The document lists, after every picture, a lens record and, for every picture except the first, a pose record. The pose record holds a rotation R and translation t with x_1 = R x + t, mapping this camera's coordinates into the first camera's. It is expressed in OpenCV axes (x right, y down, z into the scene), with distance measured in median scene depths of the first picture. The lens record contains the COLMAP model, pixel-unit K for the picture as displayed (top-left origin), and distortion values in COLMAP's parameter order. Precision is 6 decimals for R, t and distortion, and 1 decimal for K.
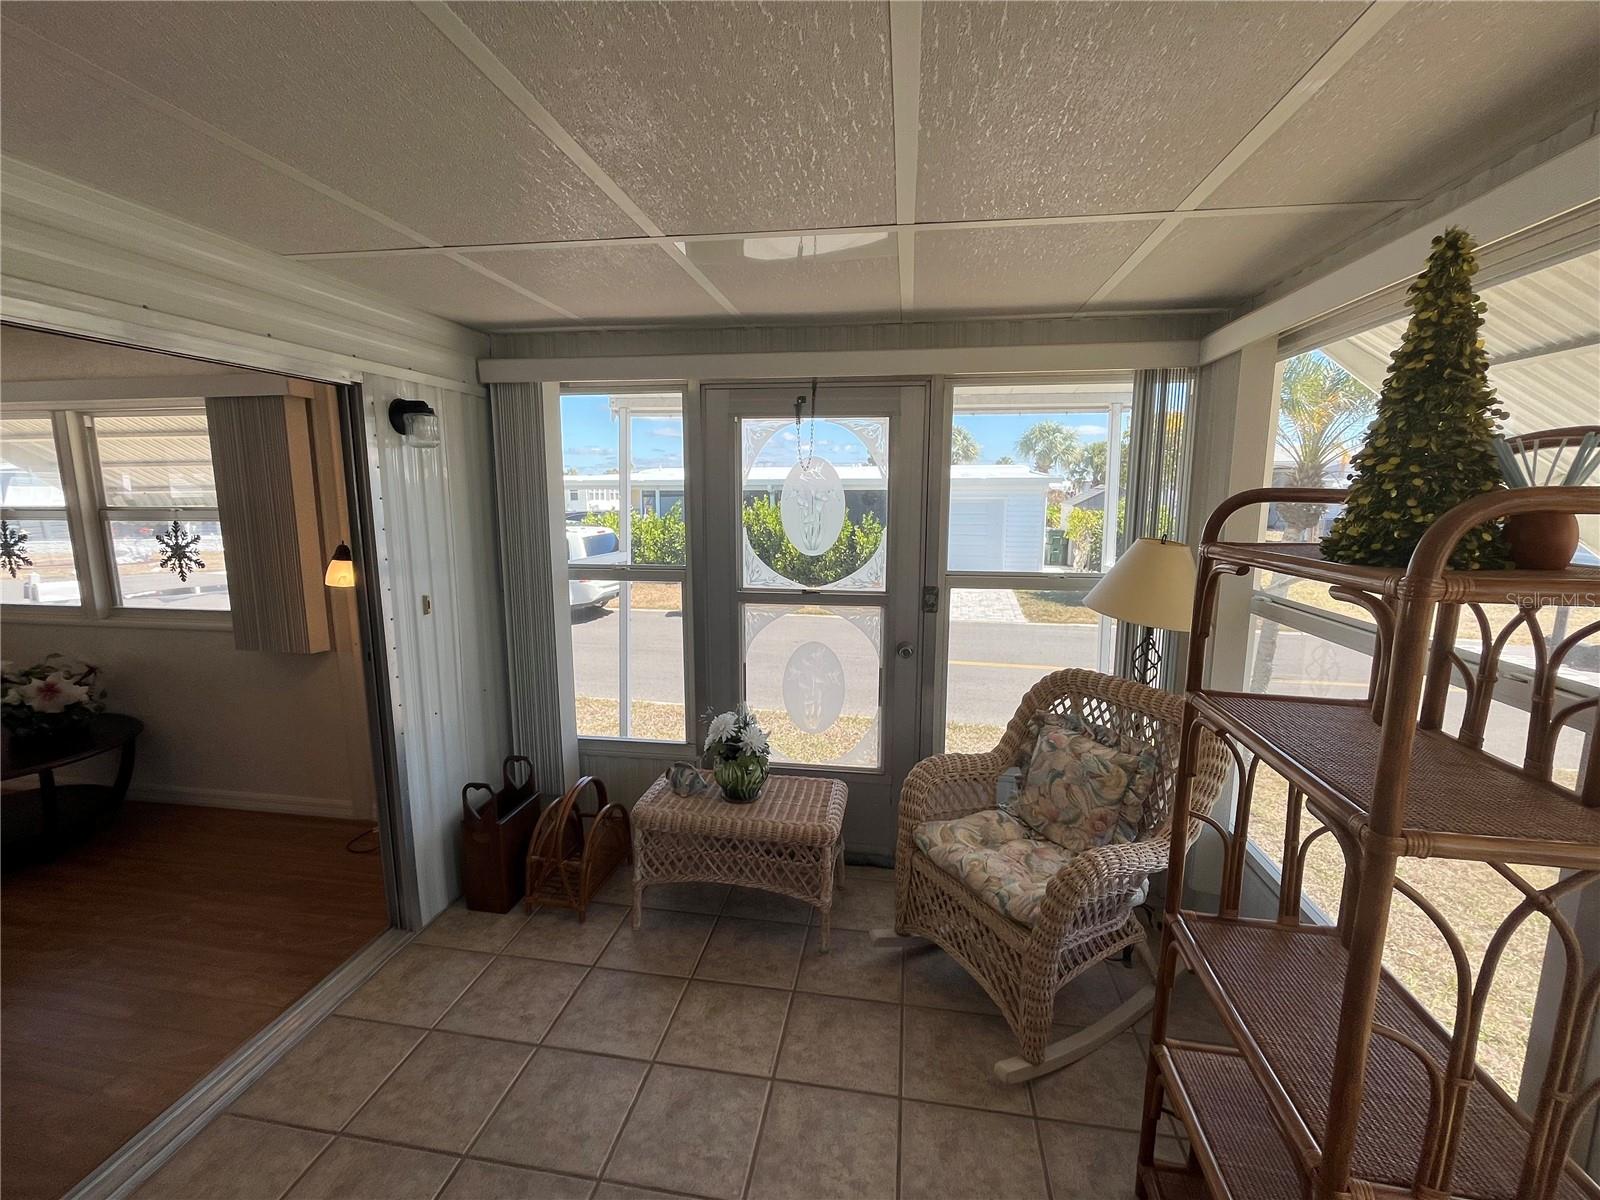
lens RADIAL K [[695.5, 0, 798.3], [0, 695.5, 597.9], [0, 0, 1]] dist [0.000179, 0.000154]
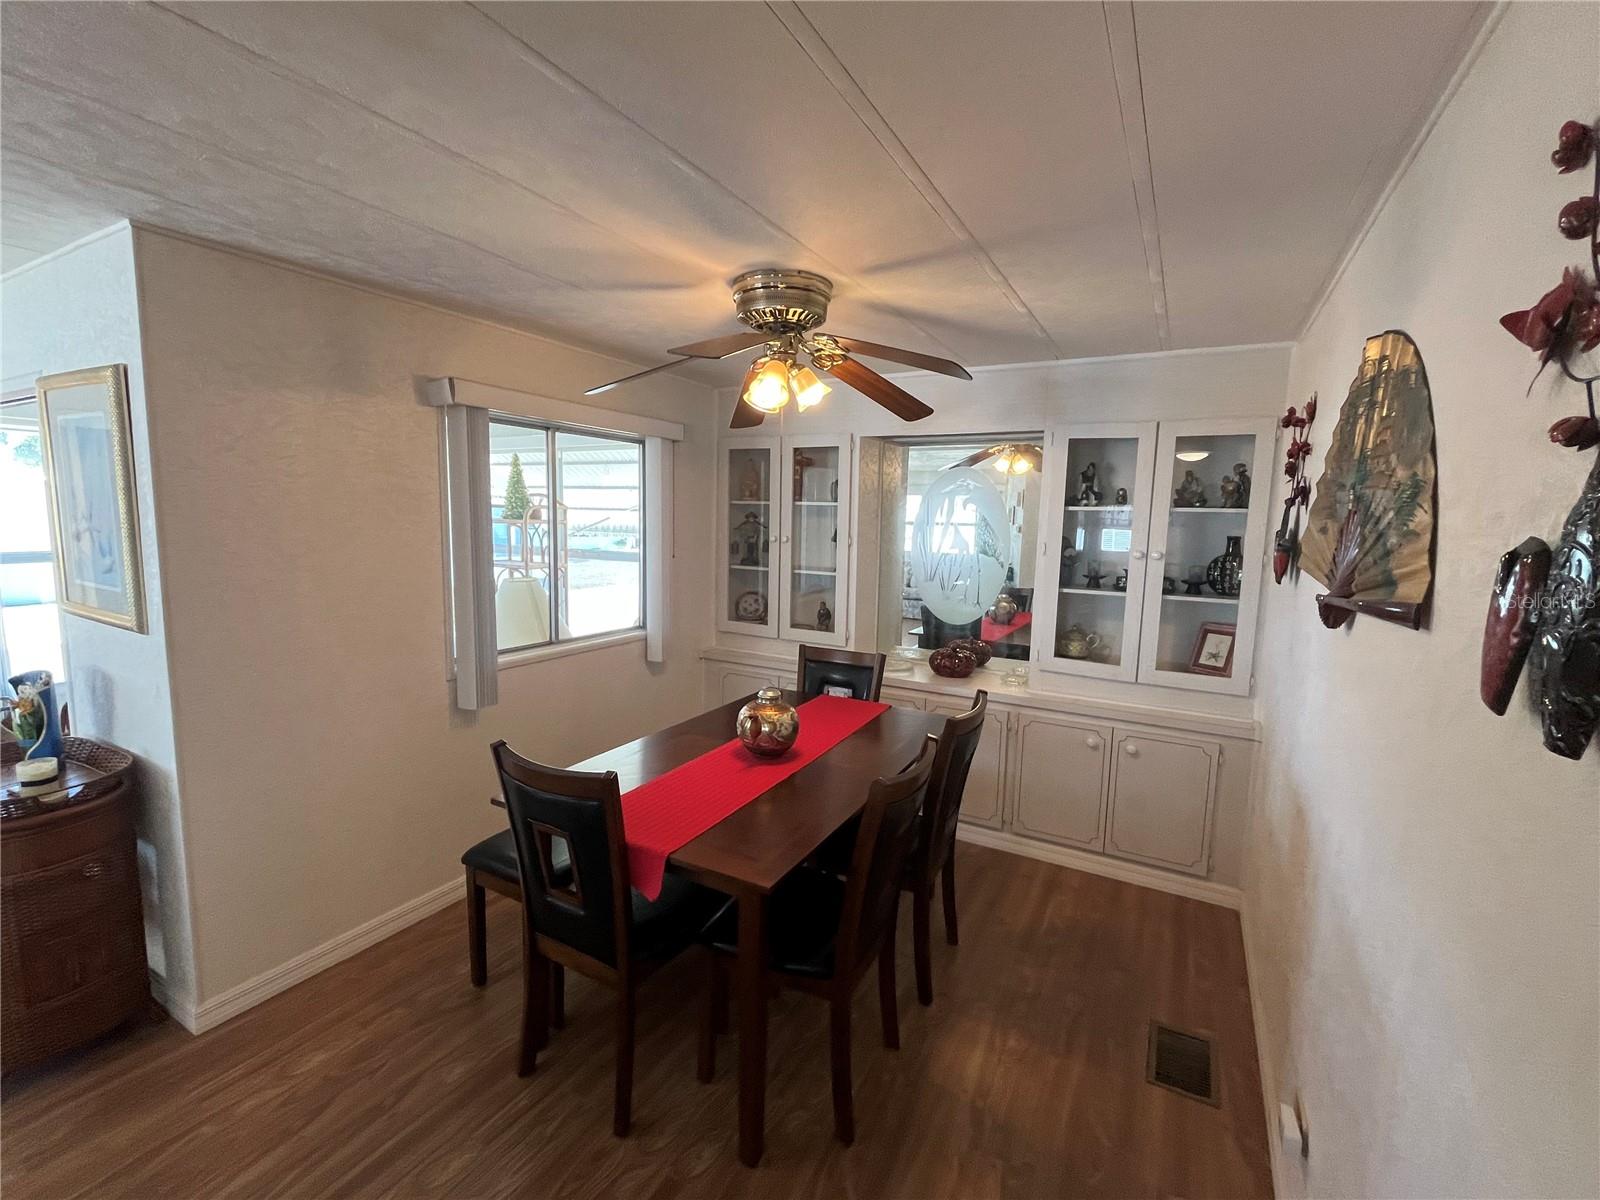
lens RADIAL K [[695.5, 0, 798.3], [0, 695.5, 597.9], [0, 0, 1]] dist [0.000179, 0.000154]
pose [[0.338182, -0.108989, 0.934748, -3.301625], [0.125119, 0.989660, 0.070125, 0.425898], [-0.932726, 0.093240, 0.348322, -2.660816]]
